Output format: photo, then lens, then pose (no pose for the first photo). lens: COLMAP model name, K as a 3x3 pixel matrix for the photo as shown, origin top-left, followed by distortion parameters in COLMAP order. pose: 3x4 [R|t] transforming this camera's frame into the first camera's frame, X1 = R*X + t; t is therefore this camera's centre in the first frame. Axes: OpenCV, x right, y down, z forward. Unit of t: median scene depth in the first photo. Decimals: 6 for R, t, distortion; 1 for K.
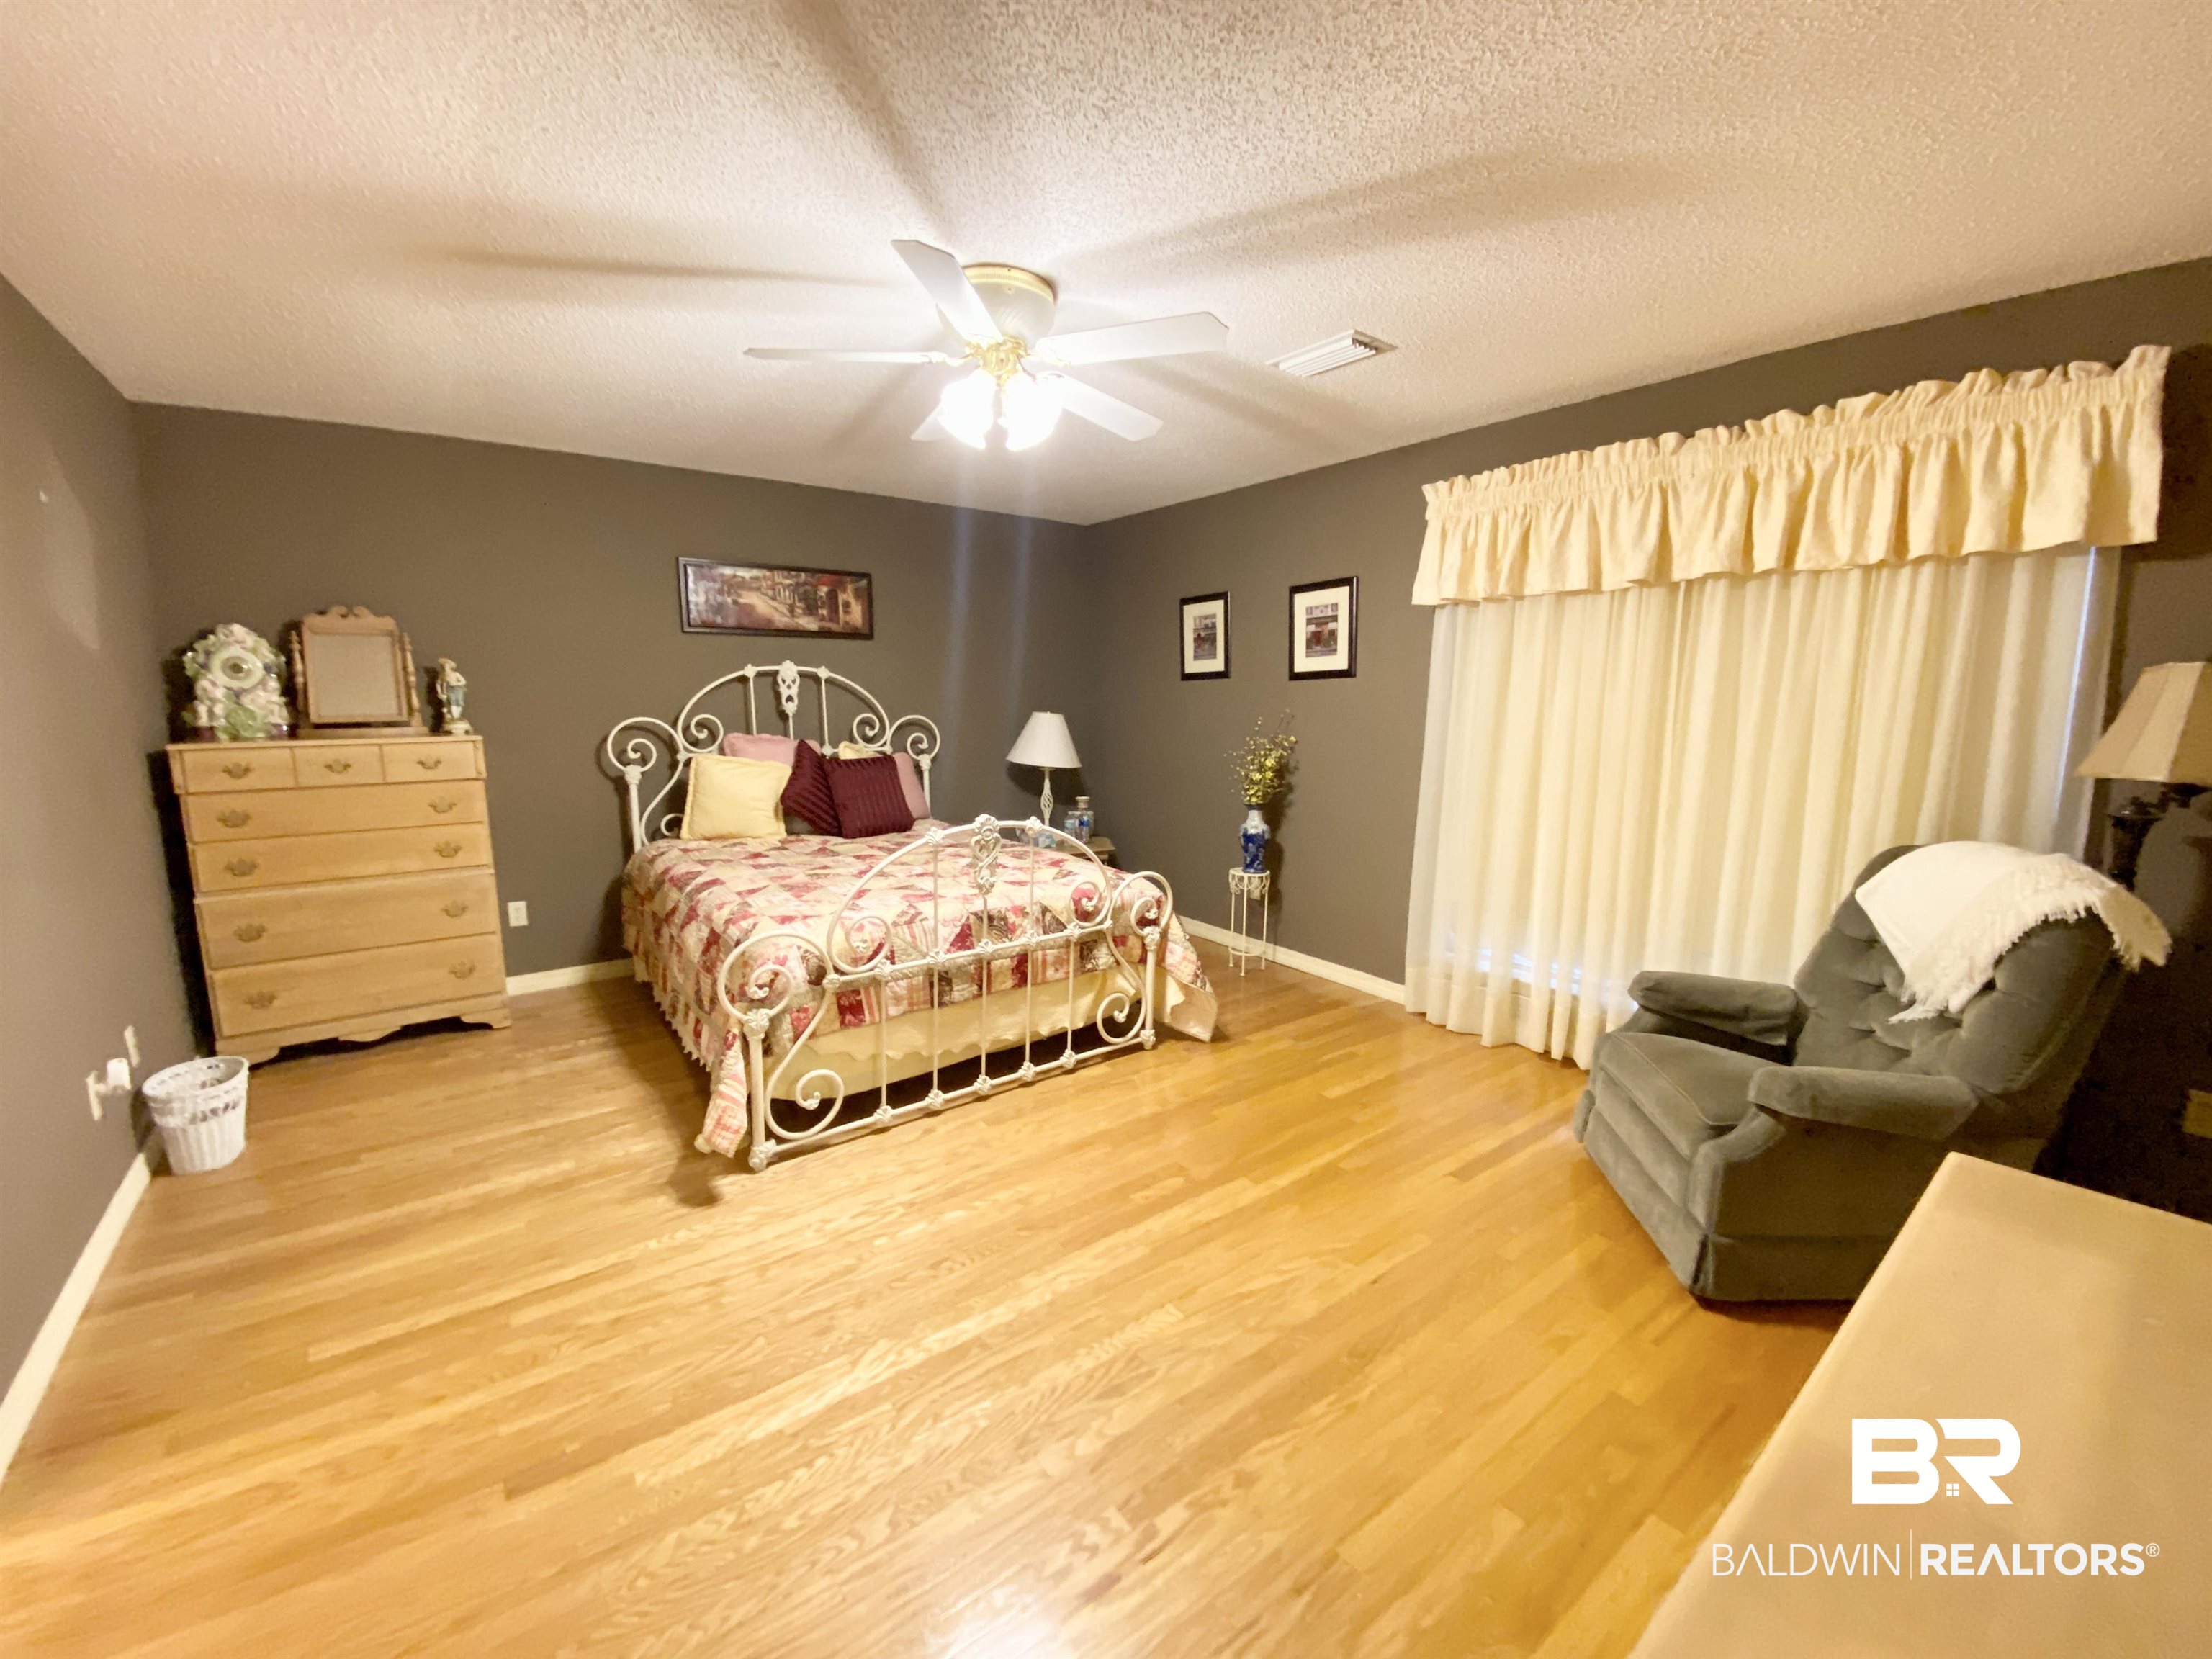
lens RADIAL K [[912.0, 0, 1112.4], [0, 912.0, 841.8], [0, 0, 1]] dist [0.020702, -0.019395]
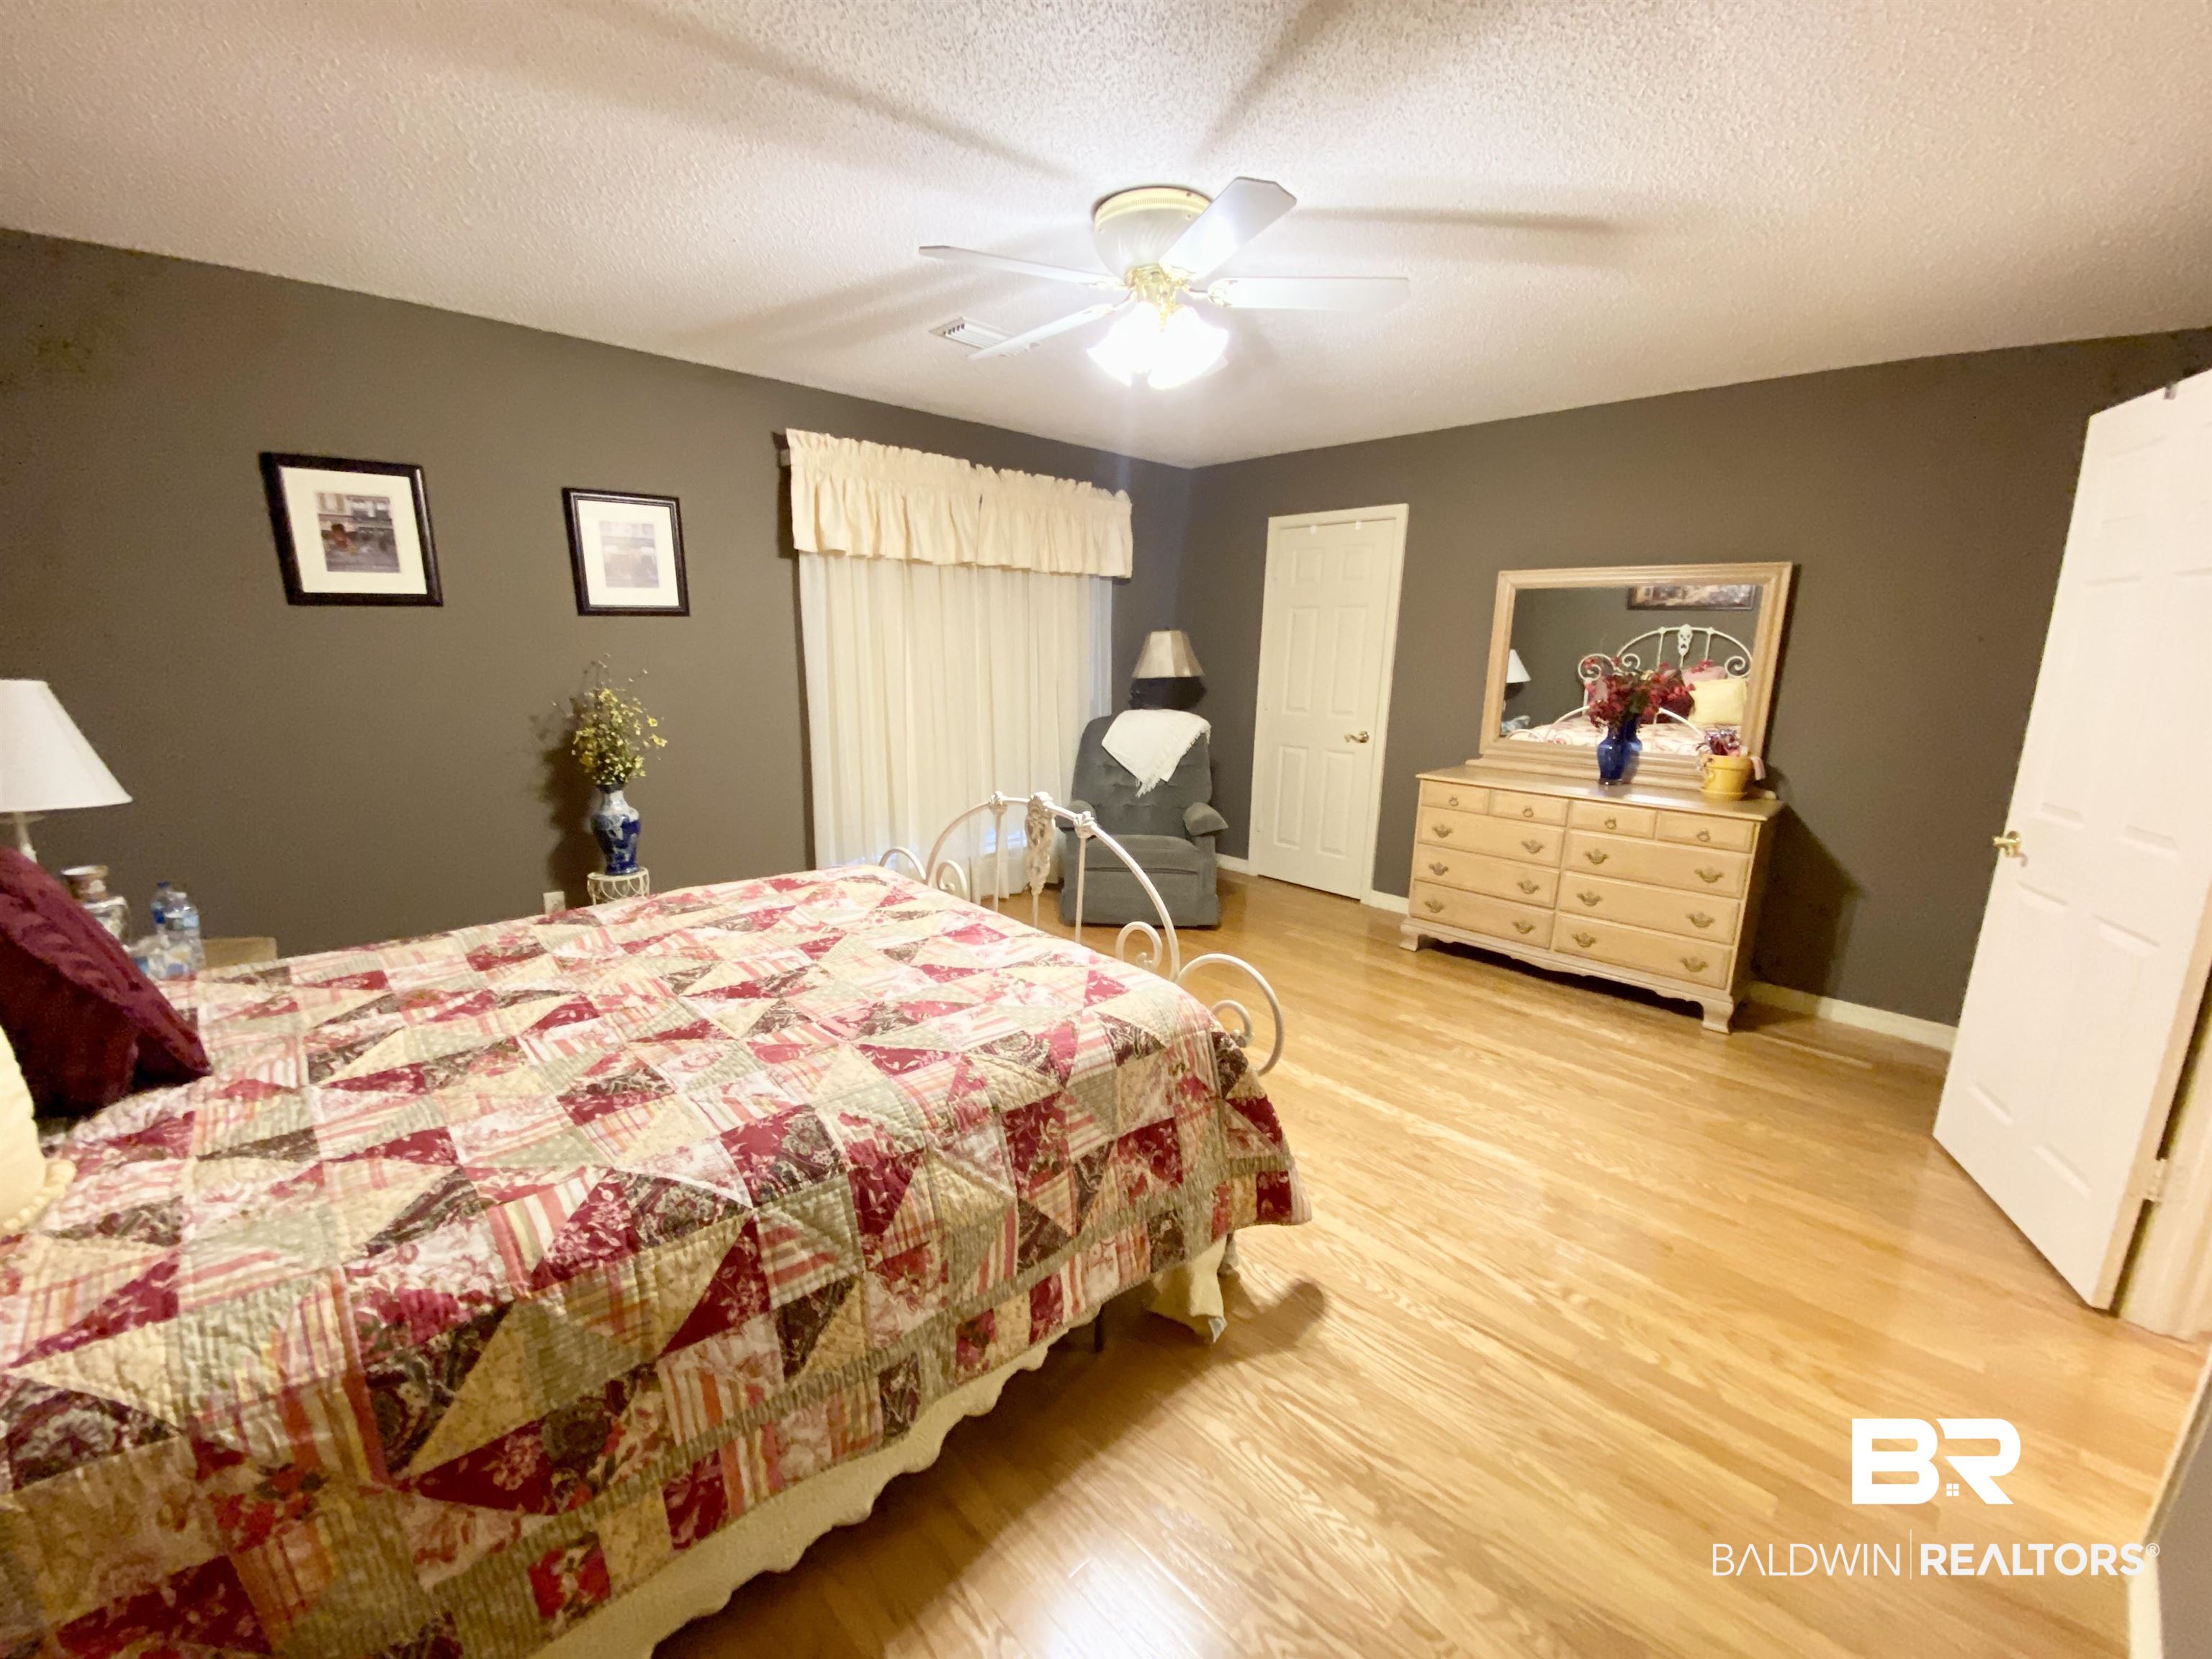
lens RADIAL K [[912.0, 0, 1112.4], [0, 912.0, 841.8], [0, 0, 1]] dist [0.020702, -0.019395]
pose [[-0.145262, -0.211302, 0.966566, -0.675538], [0.149078, 0.961101, 0.232512, -0.113583], [-0.978098, 0.177868, -0.108111, 0.724620]]
